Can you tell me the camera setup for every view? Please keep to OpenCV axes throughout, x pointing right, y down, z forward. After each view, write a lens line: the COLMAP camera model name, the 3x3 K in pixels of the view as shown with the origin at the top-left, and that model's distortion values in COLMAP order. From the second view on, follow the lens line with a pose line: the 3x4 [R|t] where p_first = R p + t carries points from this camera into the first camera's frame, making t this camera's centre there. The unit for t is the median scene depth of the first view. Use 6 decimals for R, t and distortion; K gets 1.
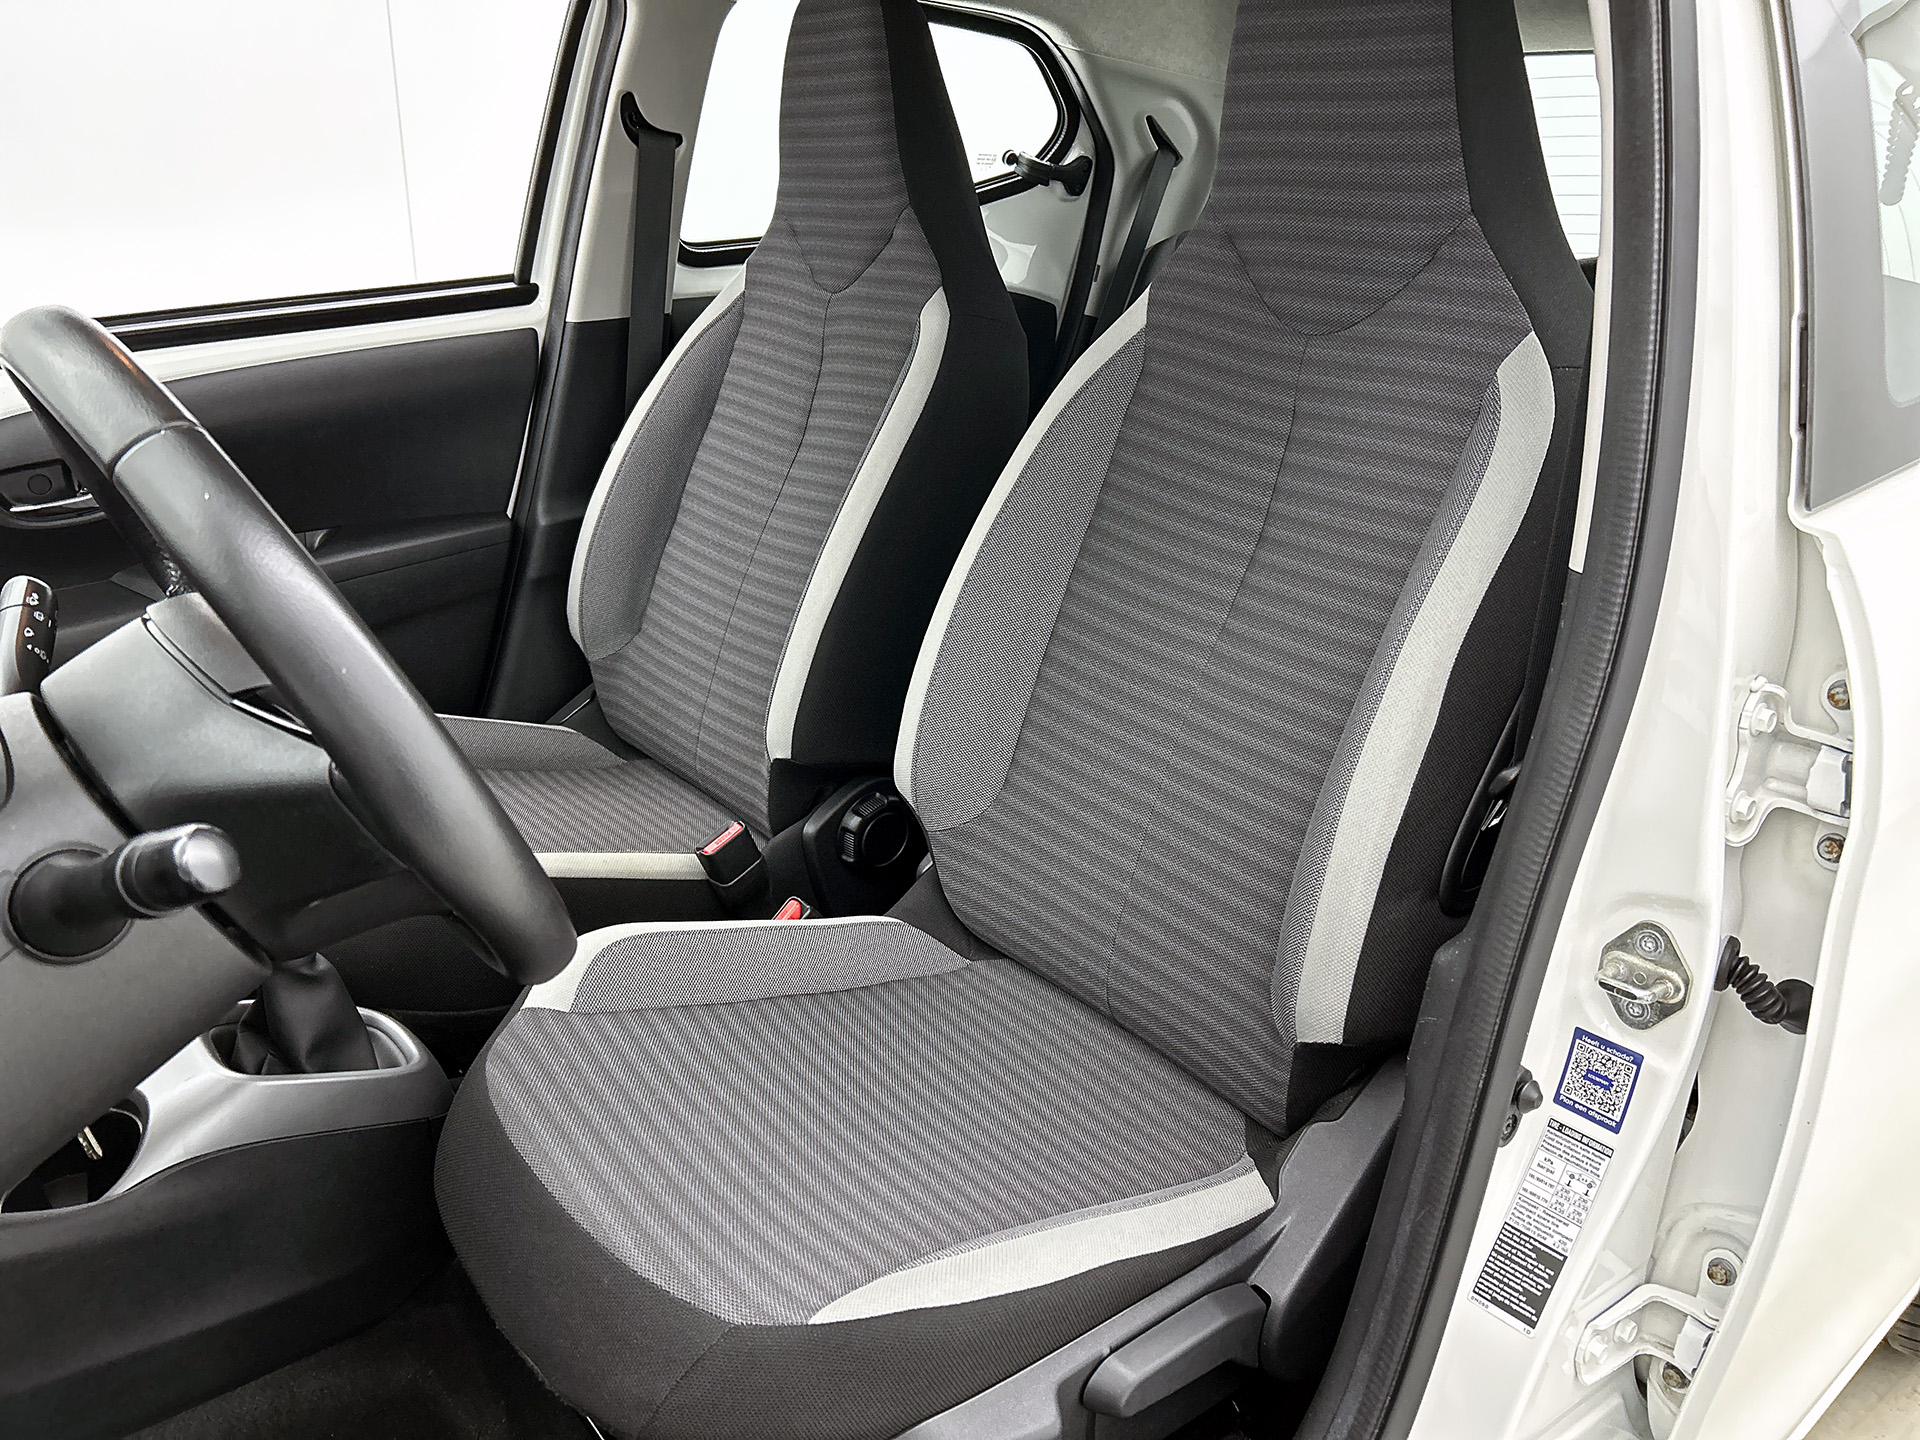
lens RADIAL K [[1452.3, 0, 955.7], [0, 1452.3, 726.0], [0, 0, 1]] dist [0.009392, 0.004368]
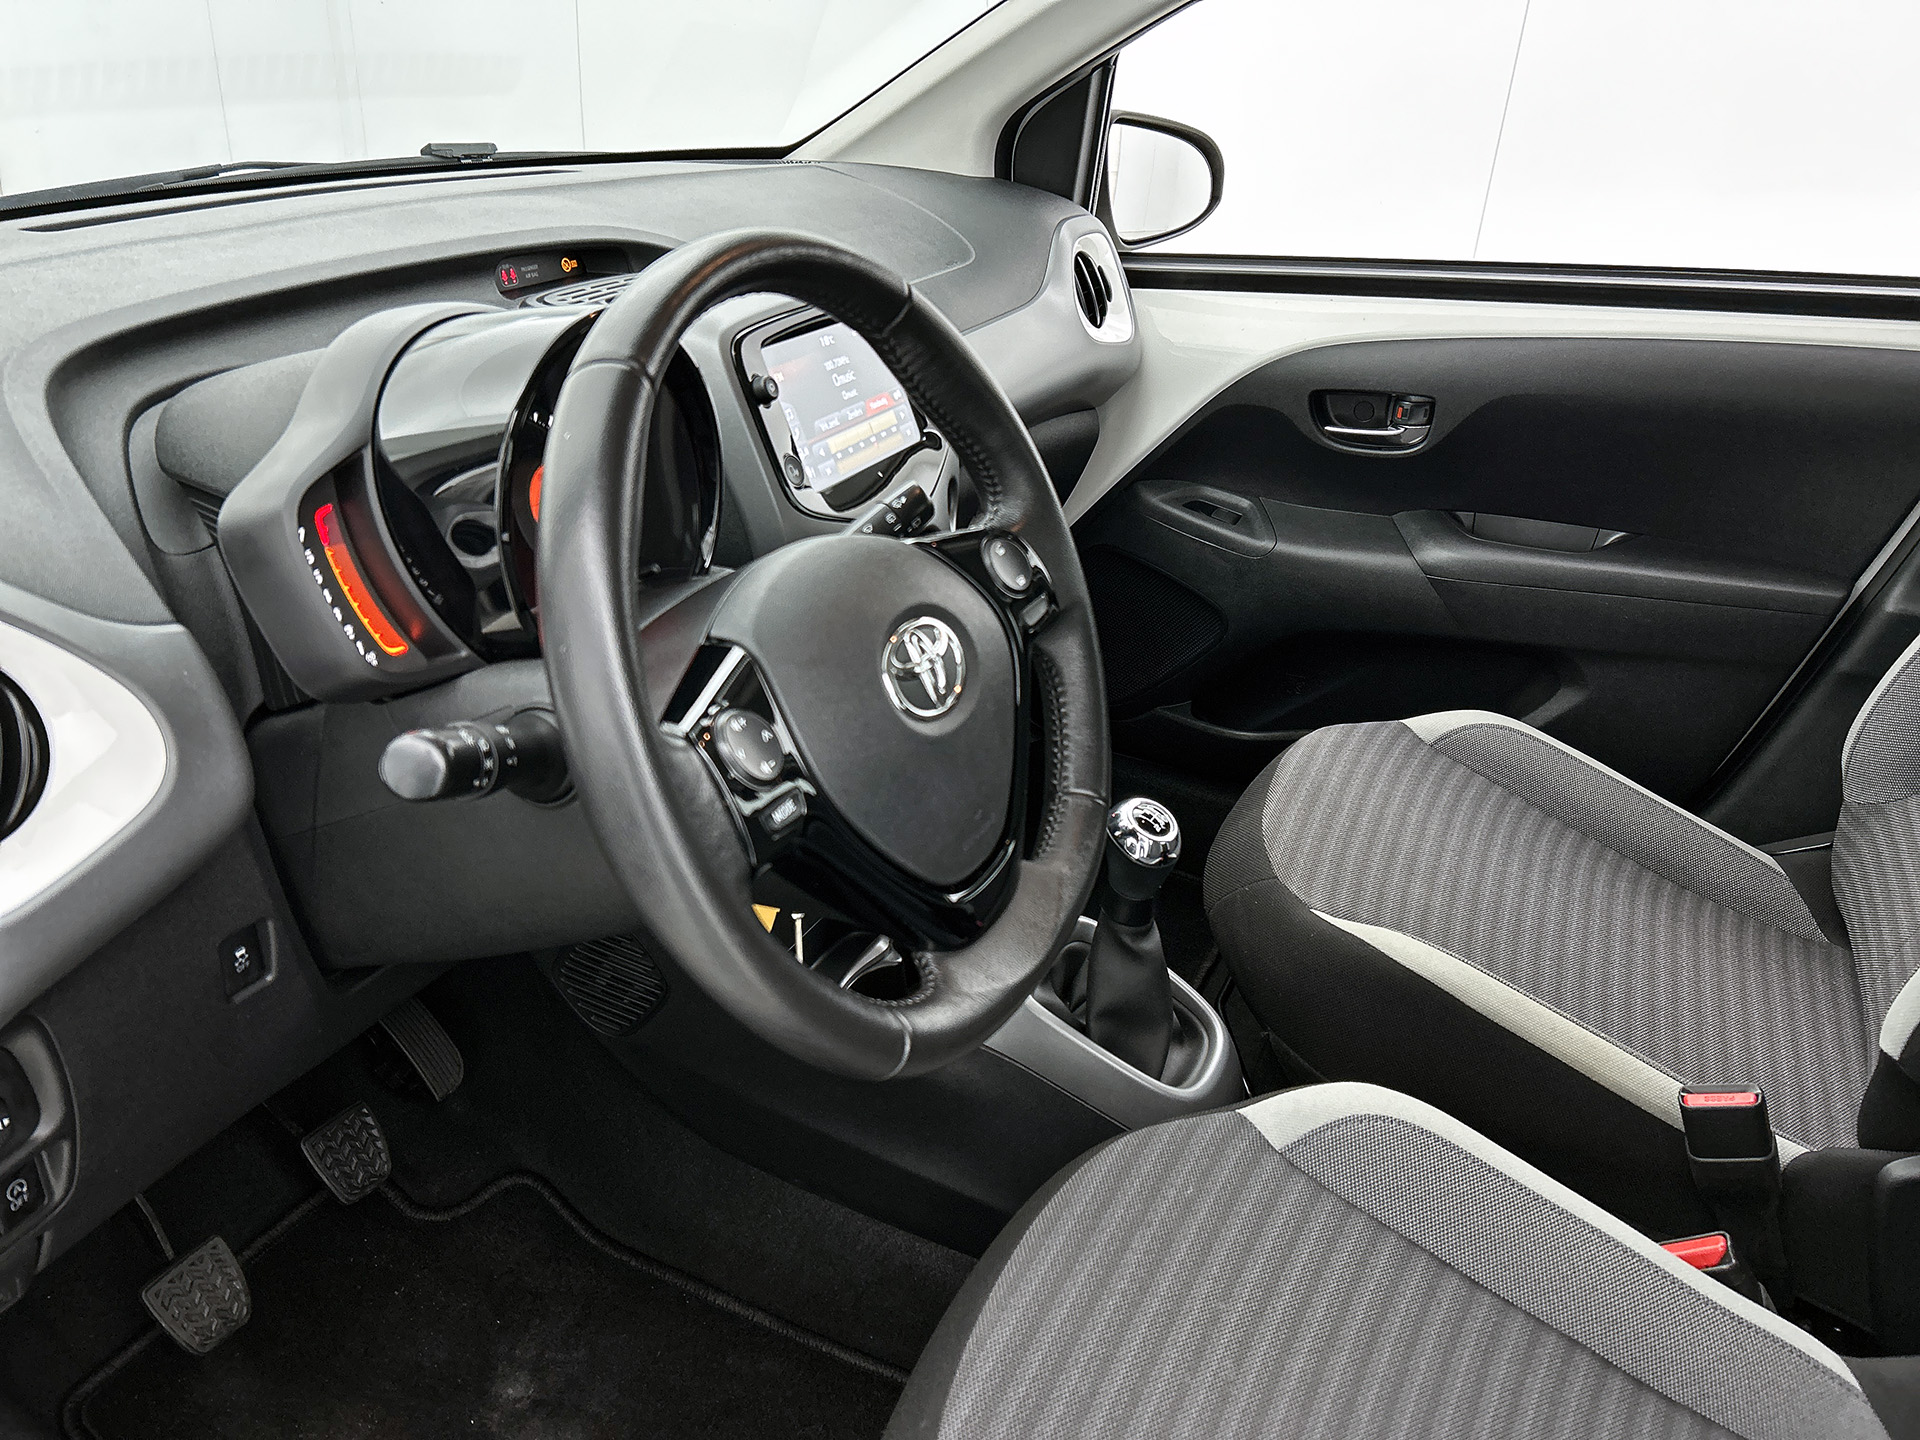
lens RADIAL K [[1452.3, 0, 955.7], [0, 1452.3, 726.0], [0, 0, 1]] dist [0.009392, 0.004368]
pose [[0.443903, 0.397388, -0.803140, 0.146749], [-0.371191, 0.897318, 0.238826, -0.098981], [0.815578, 0.192103, 0.545828, 0.245609]]
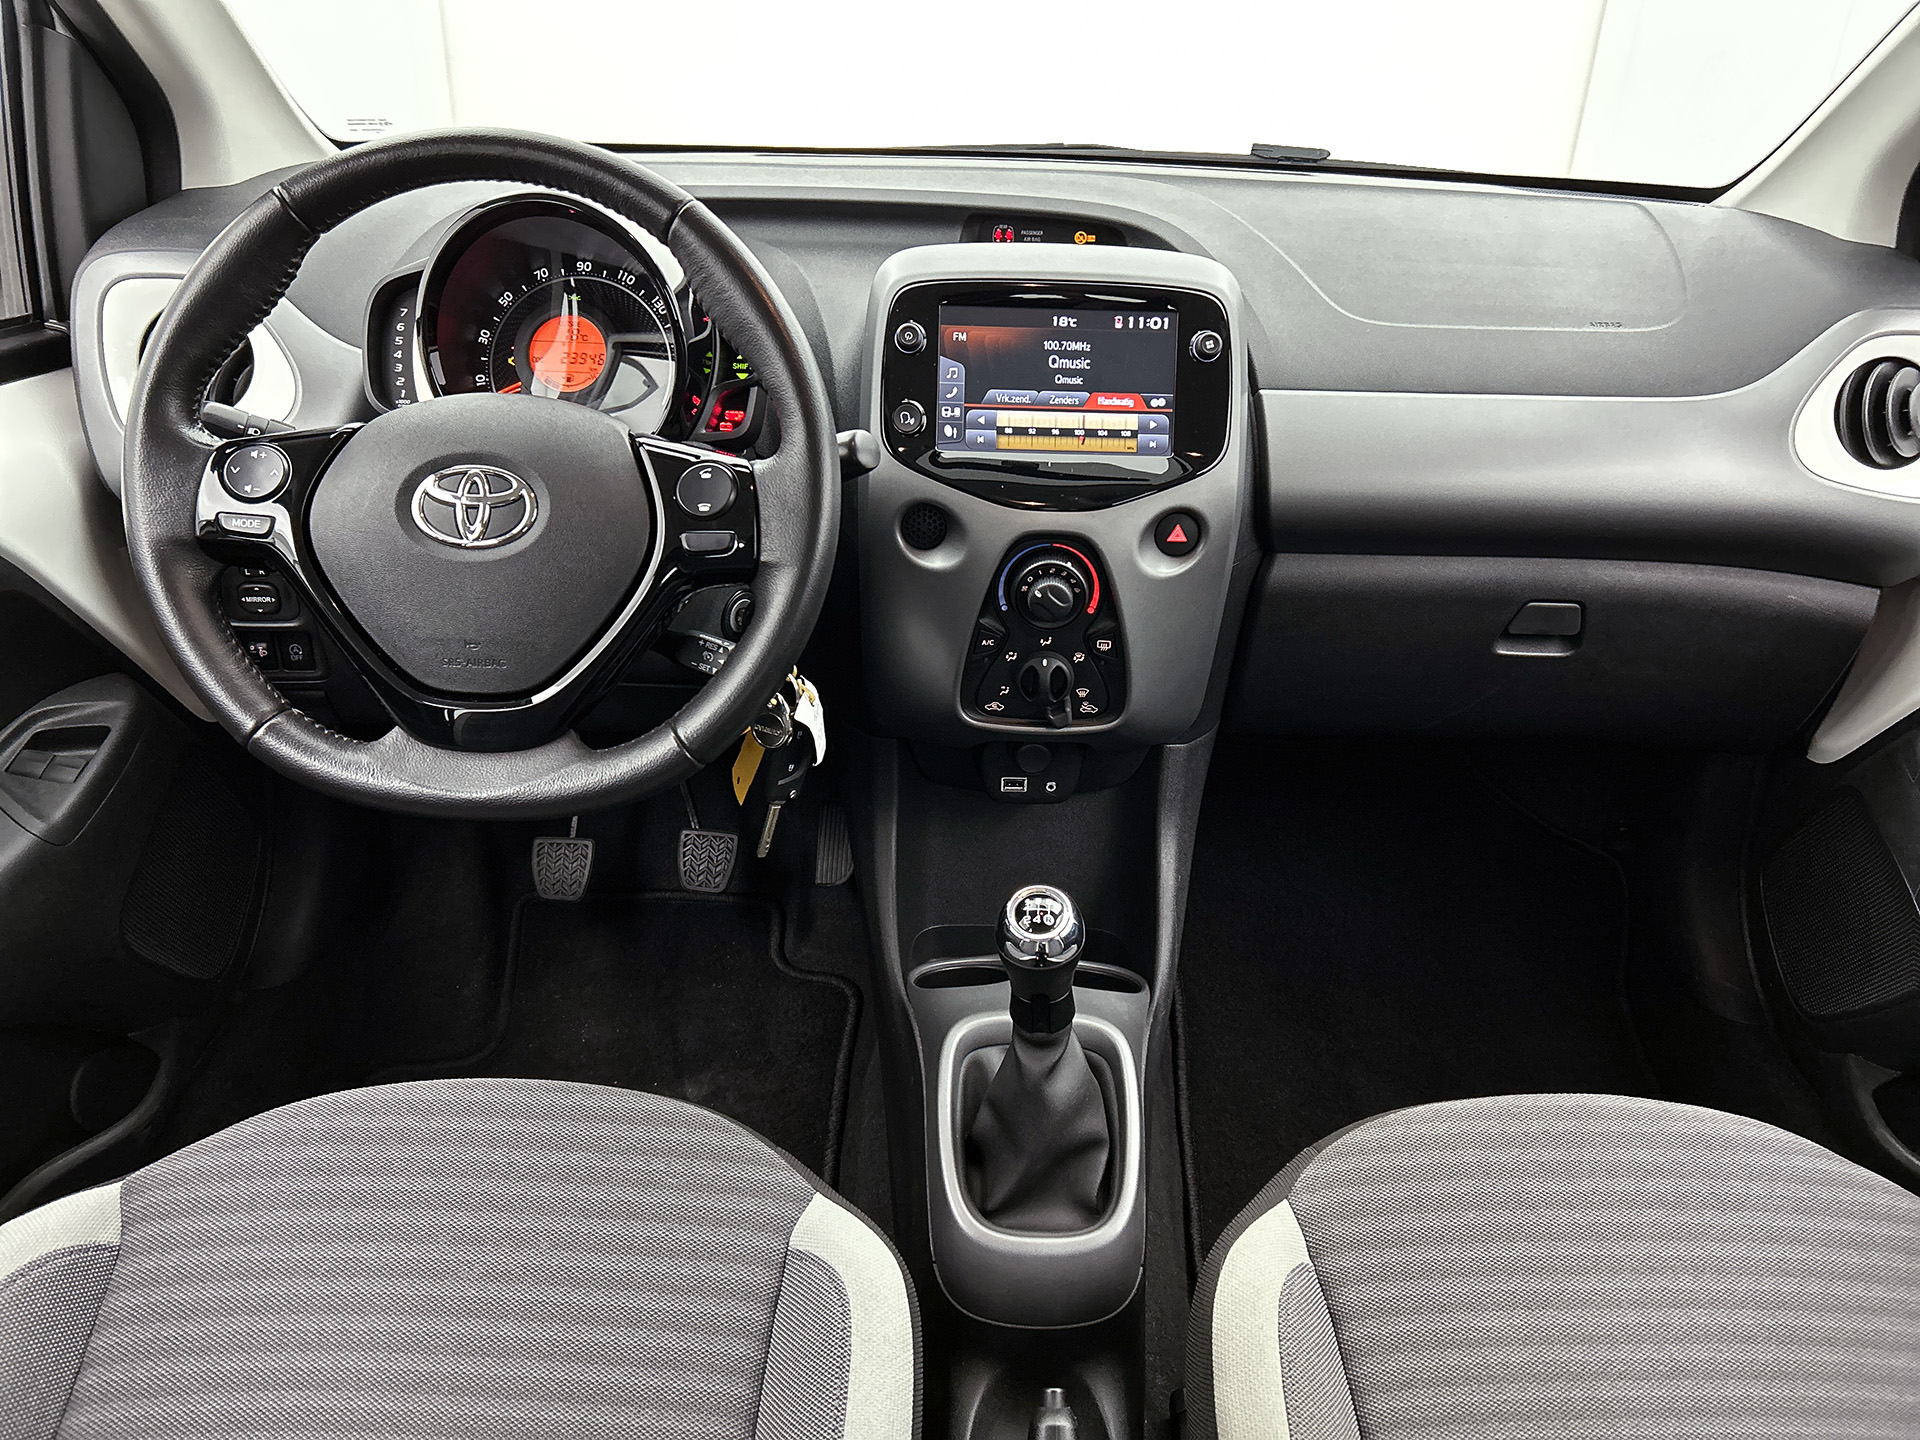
lens RADIAL K [[1452.3, 0, 955.7], [0, 1452.3, 726.0], [0, 0, 1]] dist [0.009392, 0.004368]
pose [[-0.616353, 0.316791, -0.720938, 0.082351], [-0.342010, 0.716968, 0.607442, -0.307697], [0.709322, 0.620967, -0.333560, 0.774530]]
